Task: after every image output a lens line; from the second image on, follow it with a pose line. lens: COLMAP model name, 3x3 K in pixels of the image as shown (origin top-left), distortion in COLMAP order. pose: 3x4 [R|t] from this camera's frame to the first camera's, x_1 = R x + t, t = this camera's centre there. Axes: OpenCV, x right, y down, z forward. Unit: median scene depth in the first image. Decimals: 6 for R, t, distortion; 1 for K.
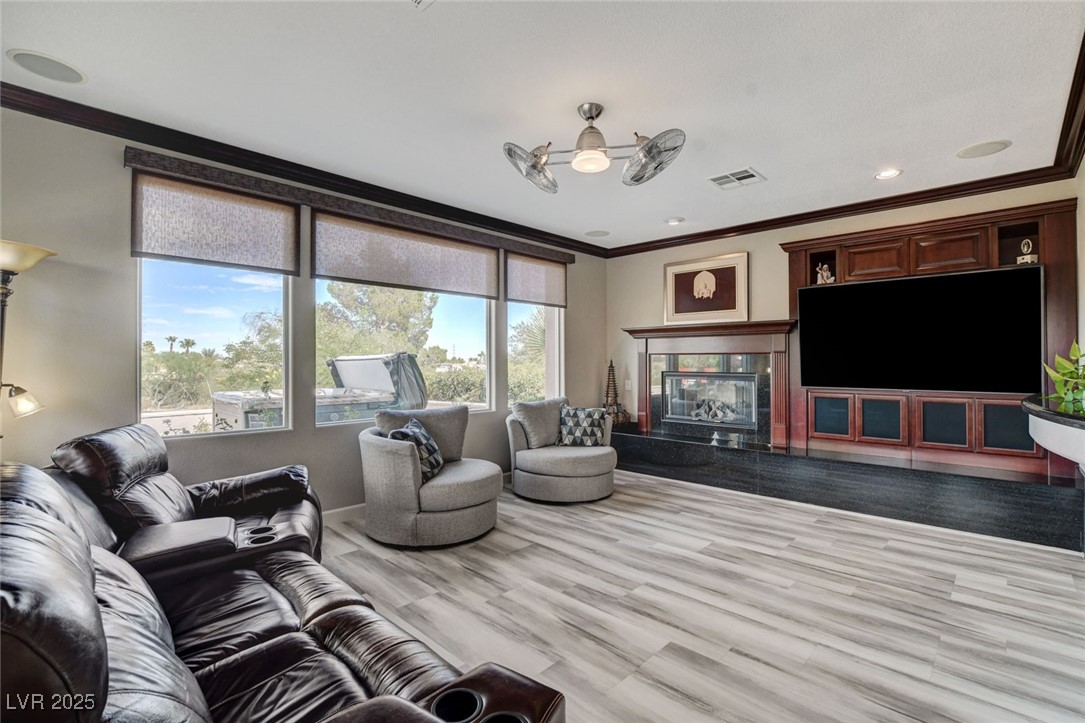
lens RADIAL K [[484.7, 0, 542.5], [0, 484.7, 361.5], [0, 0, 1]] dist [-0.020545, 0.000120]
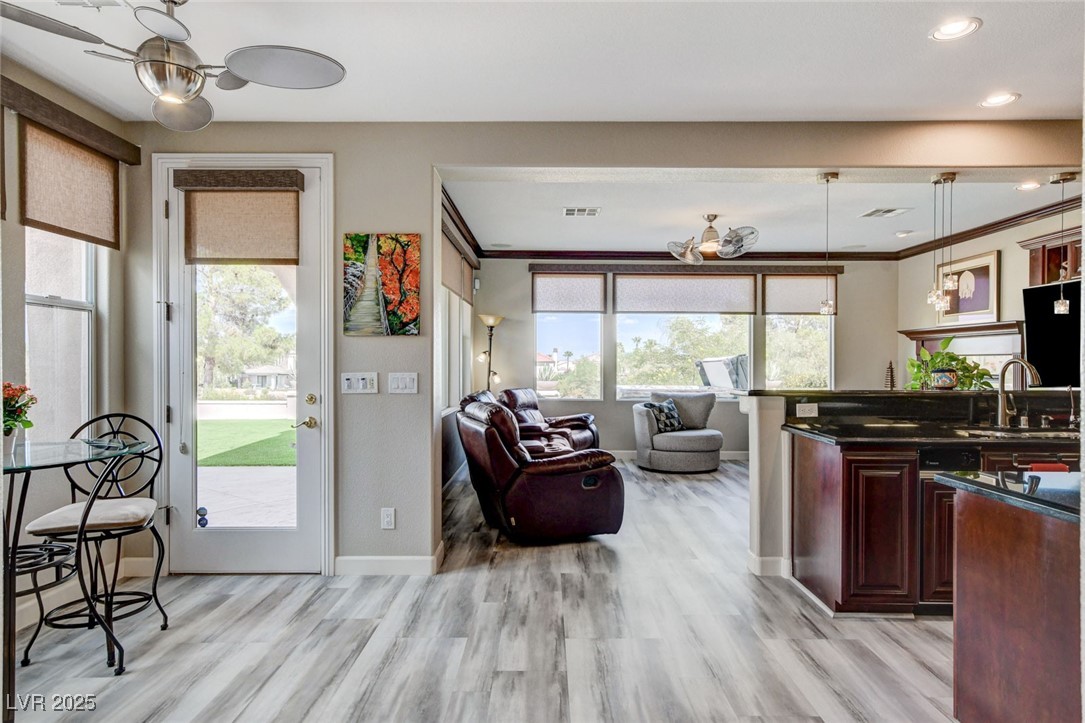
lens RADIAL K [[637.9, 0, 547.9], [0, 637.9, 367.2], [0, 0, 1]] dist [0.000036, 0.032530]
pose [[0.689812, 0.009108, -0.723931, 0.797624], [-0.004967, 0.999957, 0.007848, 0.002250], [0.723972, -0.001817, 0.689827, -0.588676]]
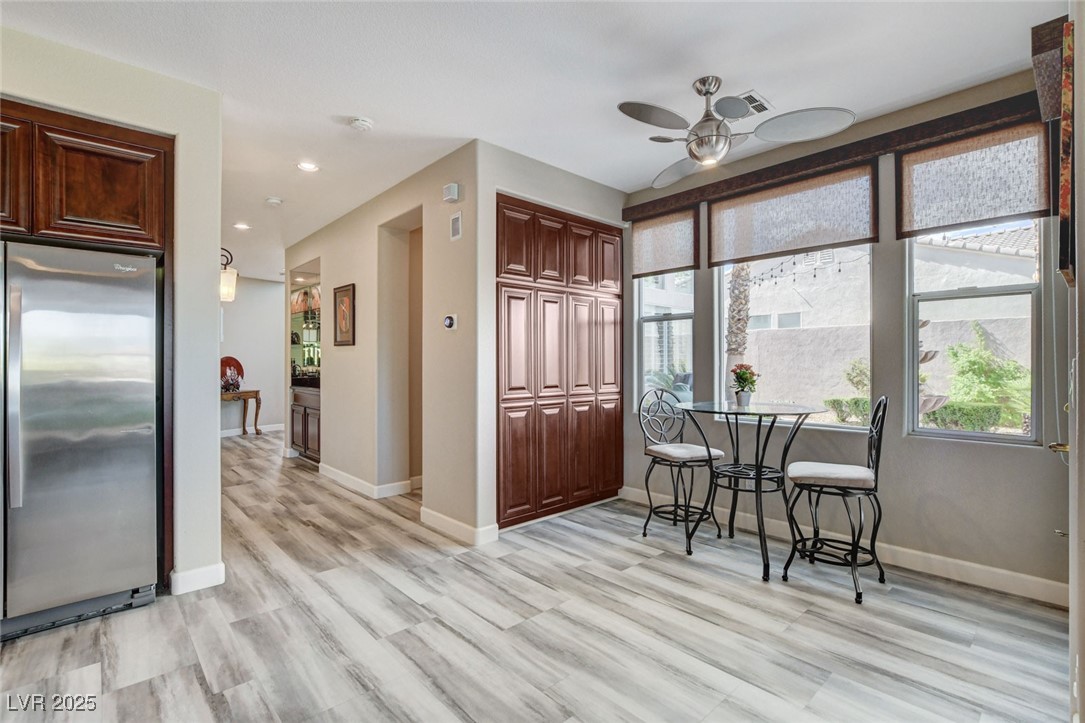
lens RADIAL K [[498.6, 0, 542.5], [0, 498.6, 361.5], [0, 0, 1]] dist [-0.015874, -0.000455]
pose [[-0.997394, 0.003893, 0.072037, 0.350201], [0.003869, 0.999992, -0.000476, 0.016745], [-0.072038, -0.000196, -0.997402, 0.135943]]
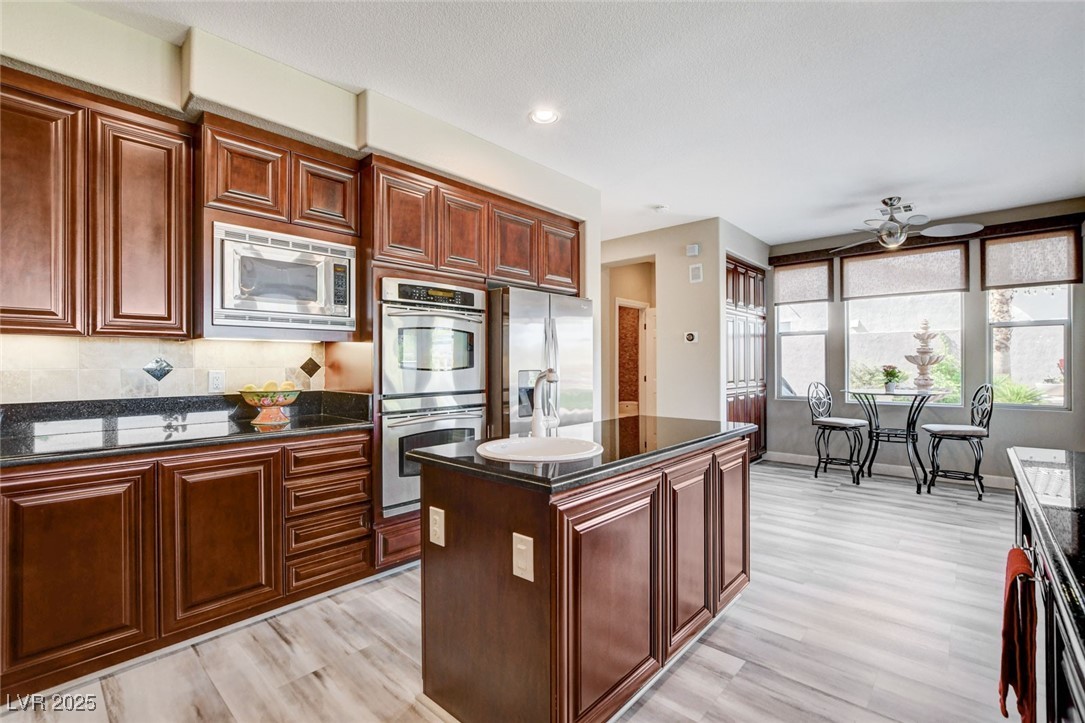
lens RADIAL K [[492.4, 0, 547.7], [0, 492.4, 365.0], [0, 0, 1]] dist [0.000025, -0.000454]
pose [[-0.999195, 0.005678, -0.039700, 0.906379], [0.005540, 0.999978, 0.003589, 0.012335], [0.039720, 0.003366, -0.999205, 0.484708]]
